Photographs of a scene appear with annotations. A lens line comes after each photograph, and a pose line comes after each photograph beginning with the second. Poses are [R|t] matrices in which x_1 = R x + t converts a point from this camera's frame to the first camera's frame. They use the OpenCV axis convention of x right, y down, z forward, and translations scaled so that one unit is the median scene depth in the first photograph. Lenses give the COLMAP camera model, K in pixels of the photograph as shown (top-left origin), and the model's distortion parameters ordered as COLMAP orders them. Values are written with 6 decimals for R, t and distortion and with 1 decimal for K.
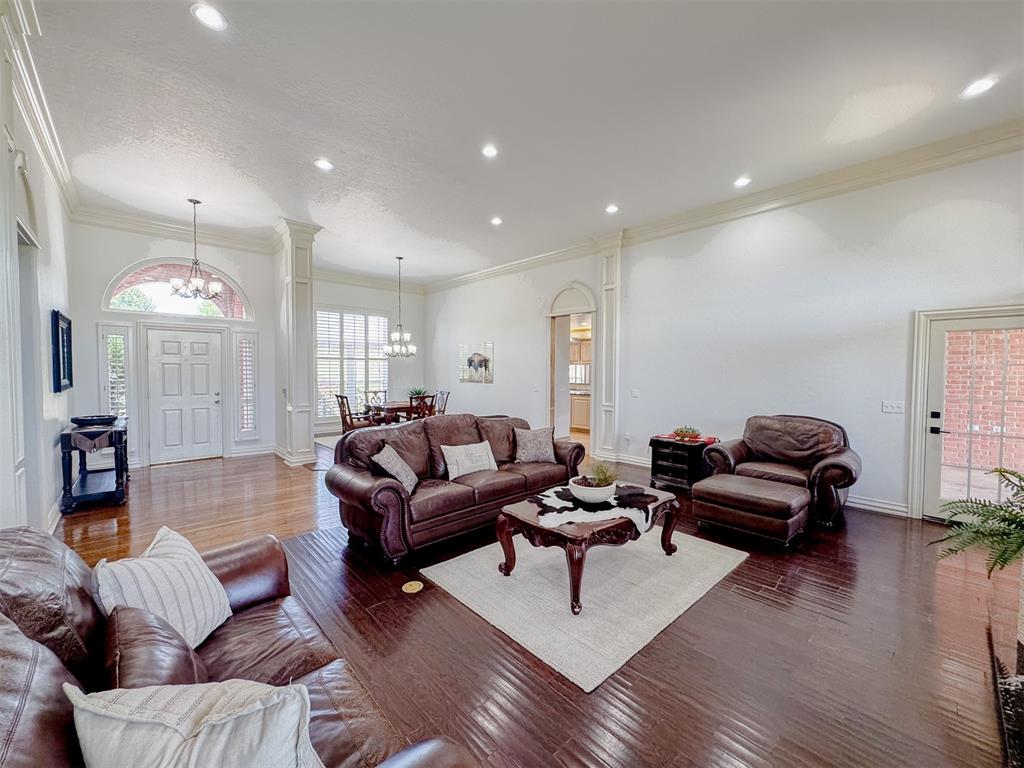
lens RADIAL K [[413.1, 0, 515.7], [0, 413.1, 377.3], [0, 0, 1]] dist [-0.001197, 0.000820]
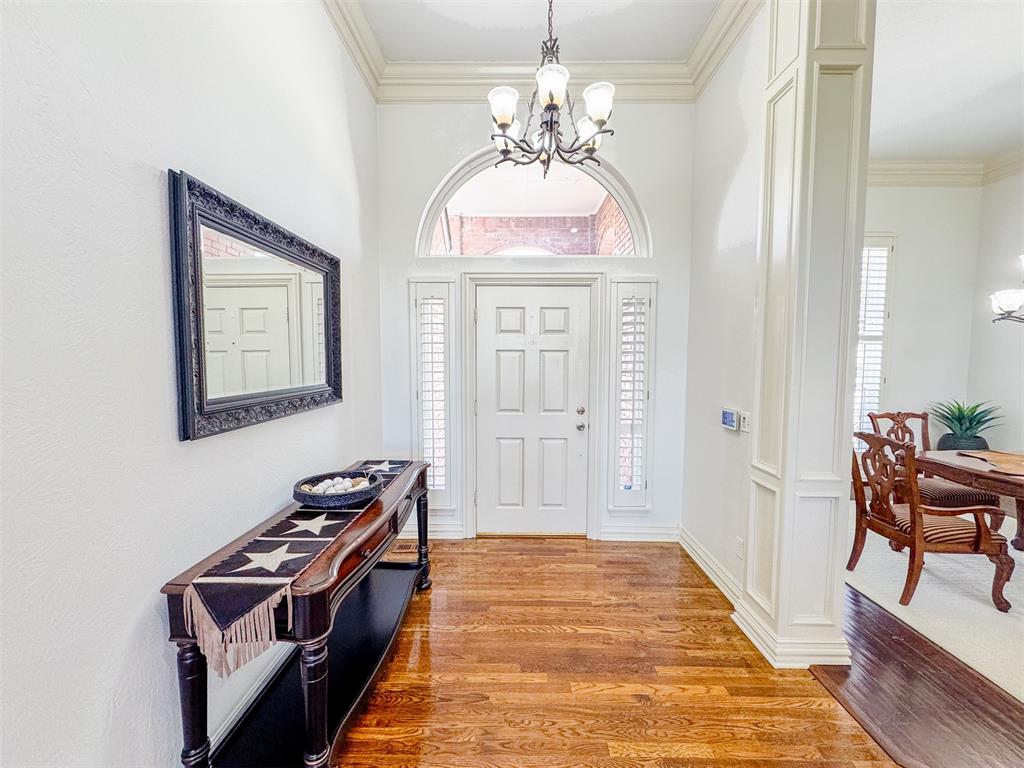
lens RADIAL K [[413.1, 0, 515.2], [0, 413.1, 384.8], [0, 0, 1]] dist [-0.001197, 0.000820]
pose [[0.721207, 0.043190, -0.691371, -0.360438], [-0.012683, 0.998710, 0.049159, -0.011599], [0.692603, -0.026685, 0.720825, 0.484457]]
